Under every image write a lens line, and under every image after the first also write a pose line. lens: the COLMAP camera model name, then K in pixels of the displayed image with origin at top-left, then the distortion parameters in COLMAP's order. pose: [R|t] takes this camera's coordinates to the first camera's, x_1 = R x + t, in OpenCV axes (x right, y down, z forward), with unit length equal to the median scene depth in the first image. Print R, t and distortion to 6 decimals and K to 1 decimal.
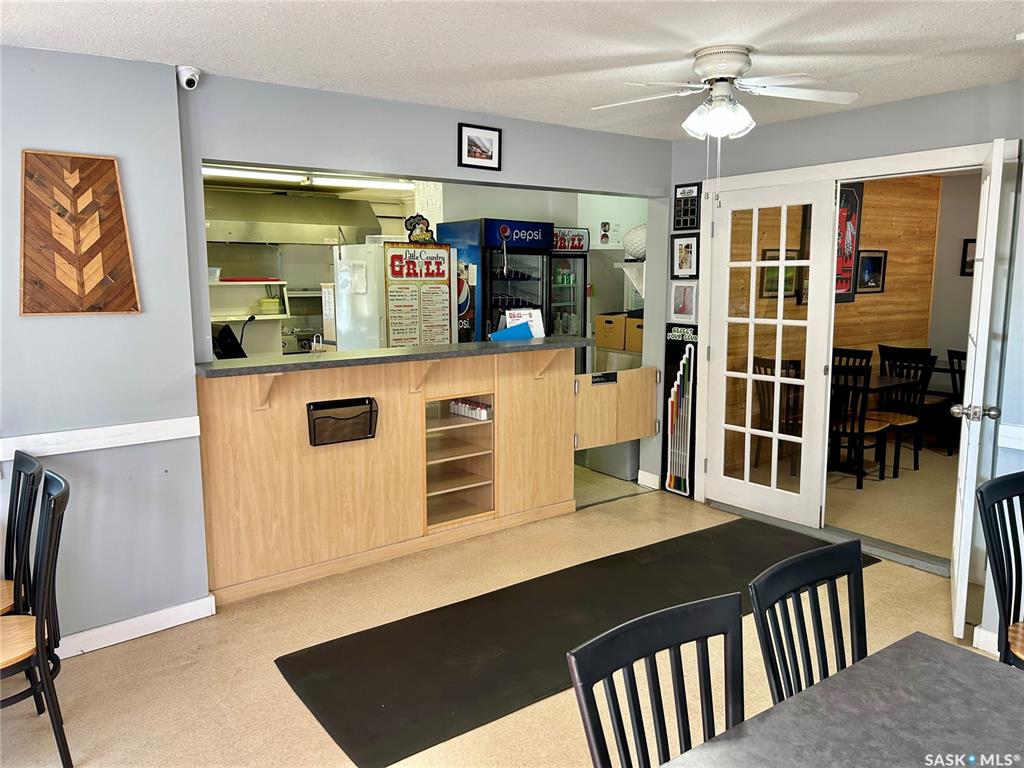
lens RADIAL K [[769.6, 0, 509.9], [0, 769.6, 383.7], [0, 0, 1]] dist [0.034018, -0.002349]
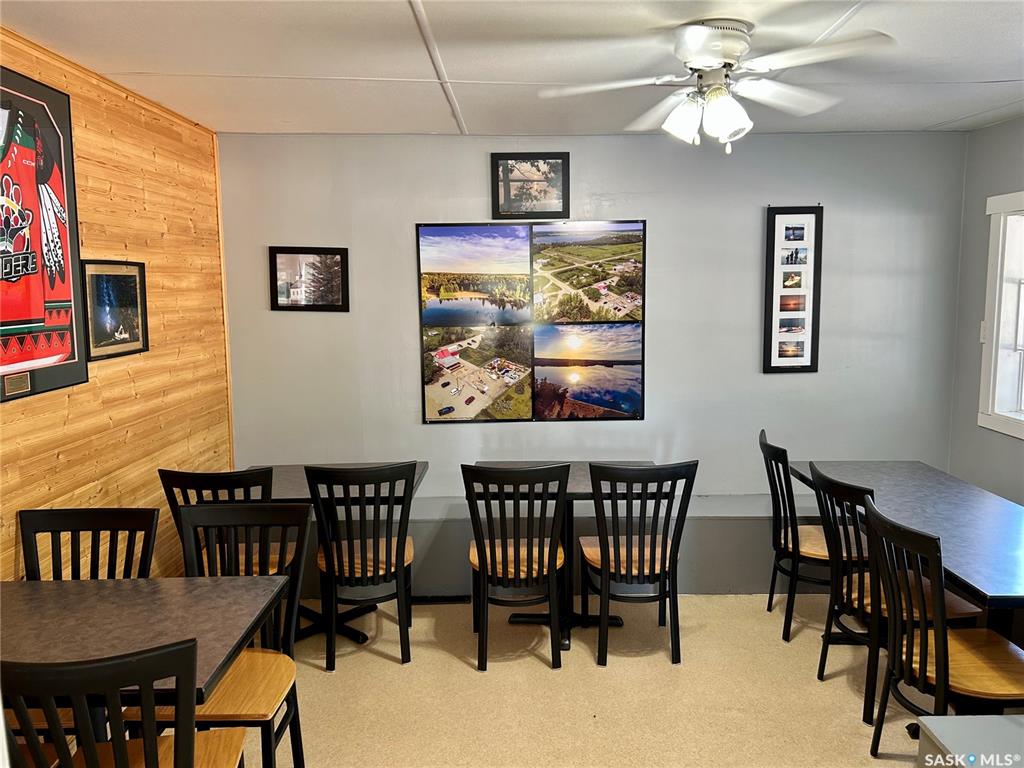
lens RADIAL K [[769.6, 0, 511.1], [0, 769.6, 384.0], [0, 0, 1]] dist [0.034018, -0.002349]
pose [[0.599437, -0.103775, 0.793666, 0.236865], [0.119860, 0.992017, 0.039183, -0.089516], [-0.791397, 0.071640, 0.607090, 0.539482]]
